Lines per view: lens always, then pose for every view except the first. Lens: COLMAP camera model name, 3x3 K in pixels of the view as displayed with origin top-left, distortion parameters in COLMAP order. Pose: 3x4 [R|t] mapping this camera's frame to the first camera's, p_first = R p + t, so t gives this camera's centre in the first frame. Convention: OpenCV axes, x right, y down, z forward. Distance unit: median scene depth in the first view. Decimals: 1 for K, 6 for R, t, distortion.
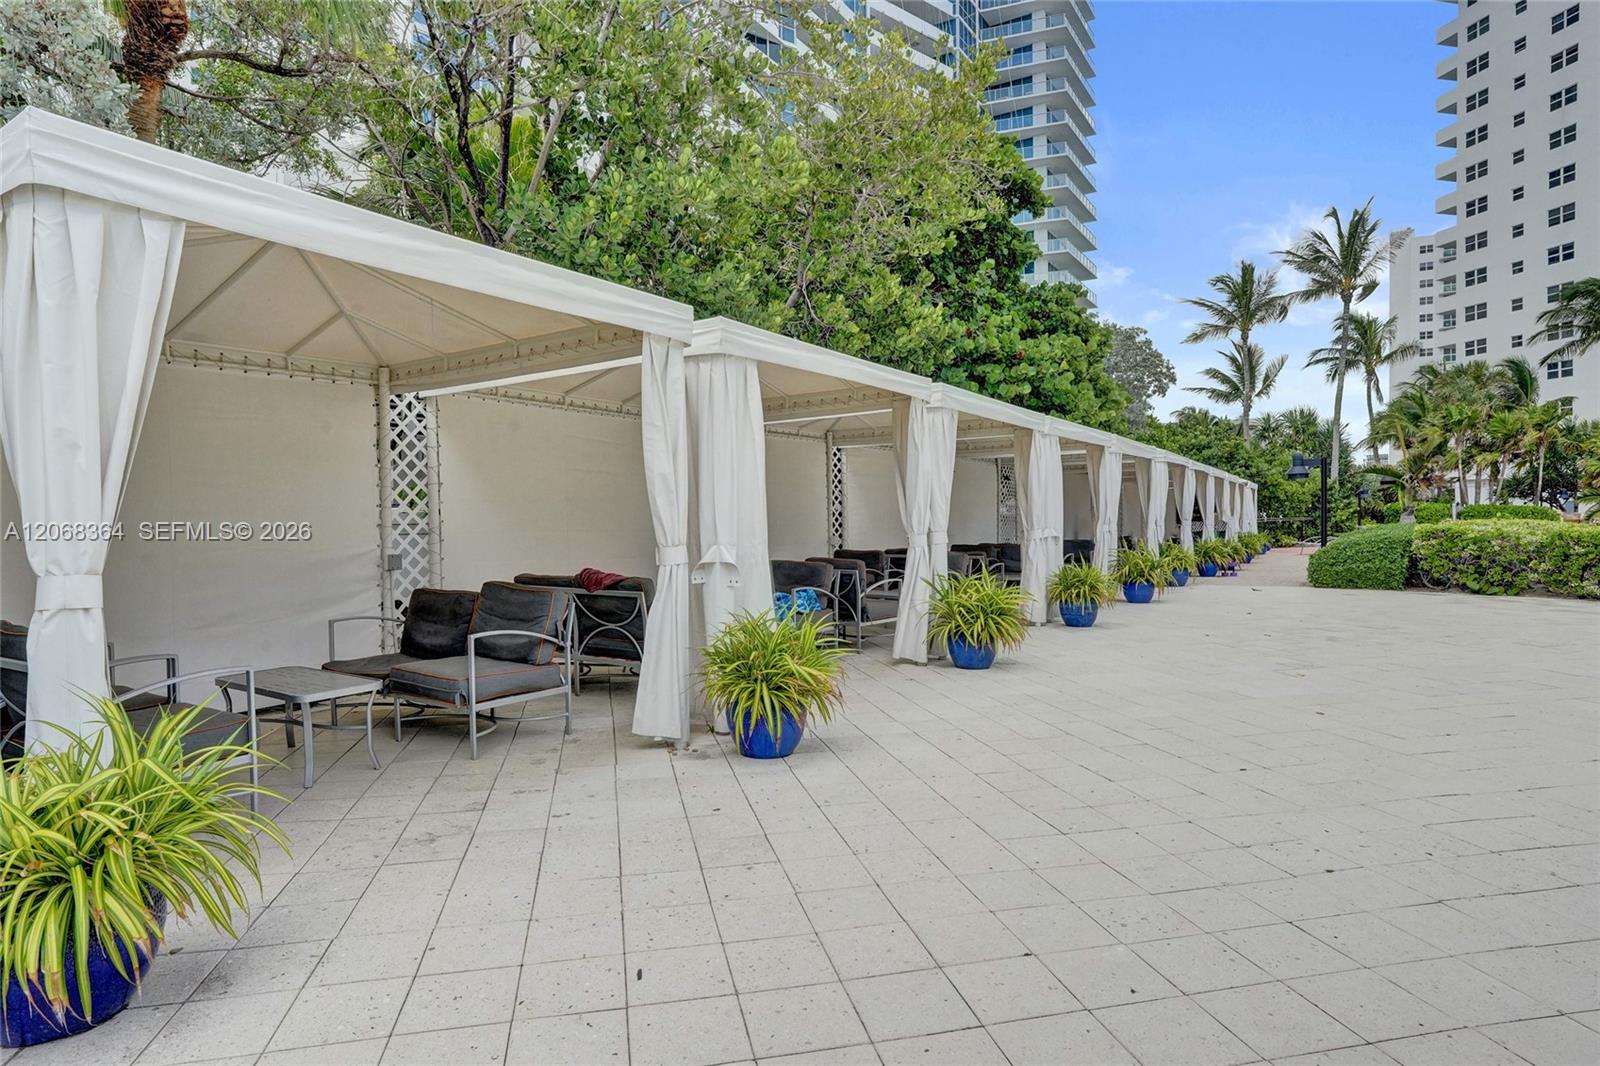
lens RADIAL K [[846.9, 0, 800.0], [0, 846.9, 533.0], [0, 0, 1]] dist [-0.020027, 0.000228]
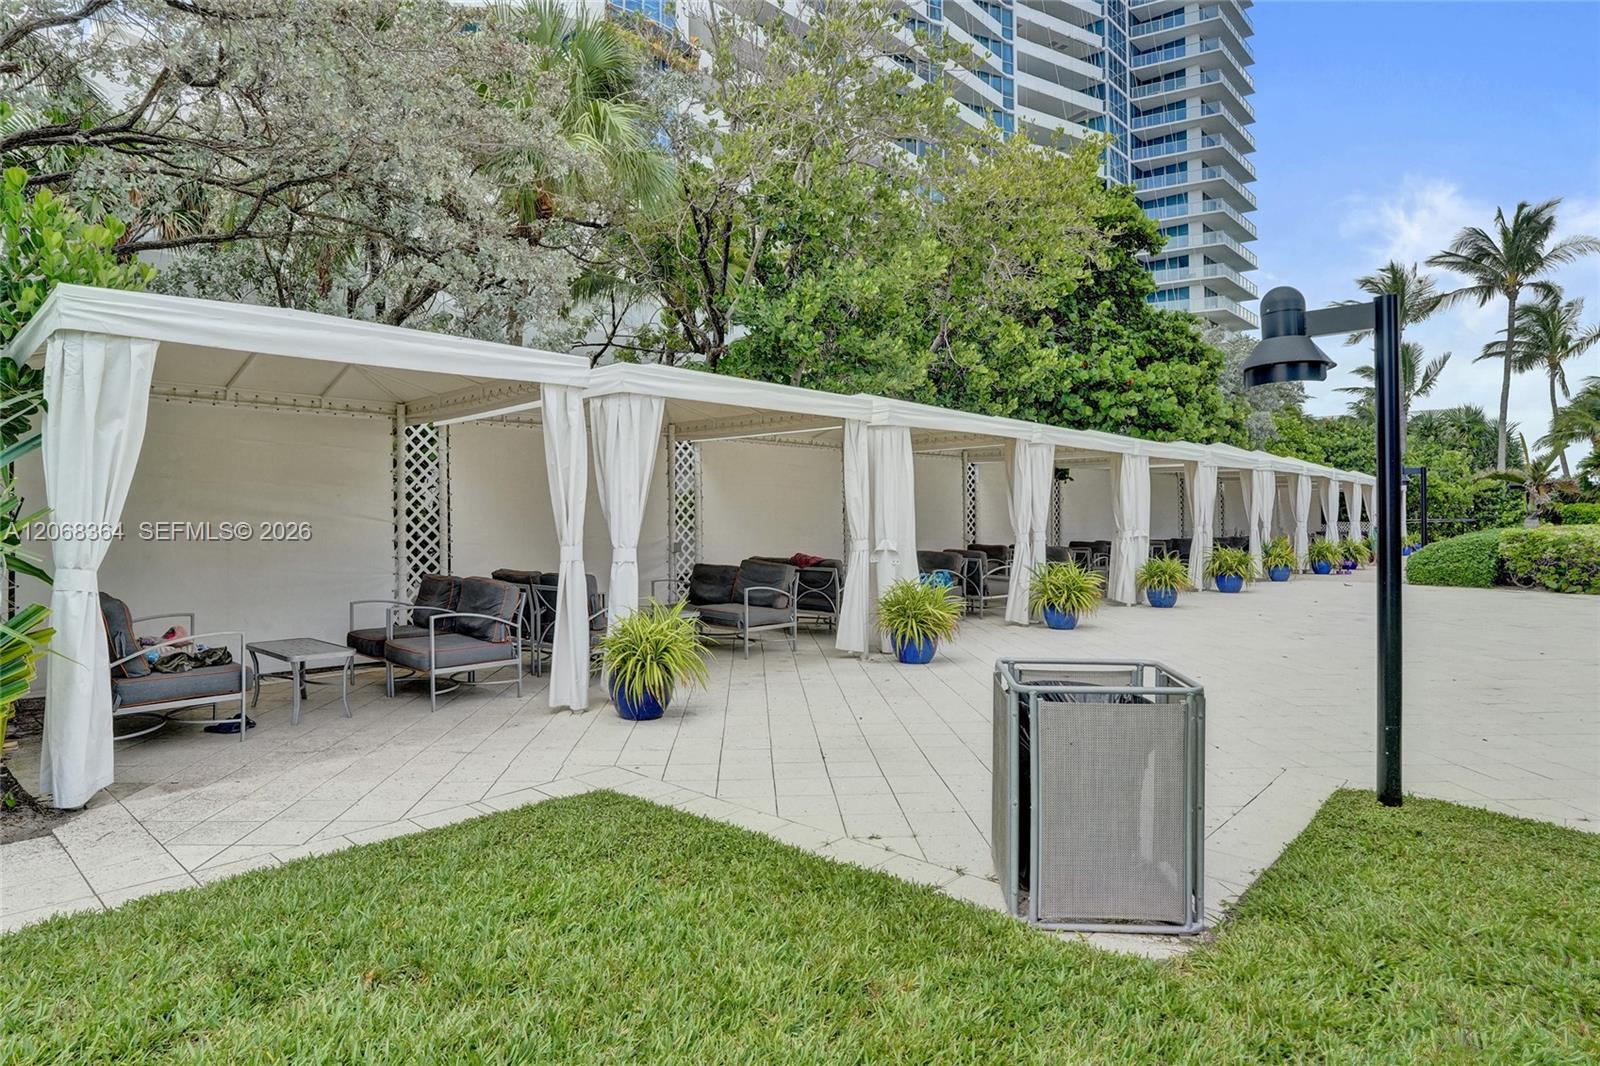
lens RADIAL K [[843.1, 0, 793.2], [0, 843.1, 500.6], [0, 0, 1]] dist [-0.026545, -0.000248]
pose [[0.983685, 0.005465, -0.179817, 0.009214], [-0.011187, 0.999462, -0.030822, -0.003651], [0.179552, 0.032331, 0.983217, -0.279327]]
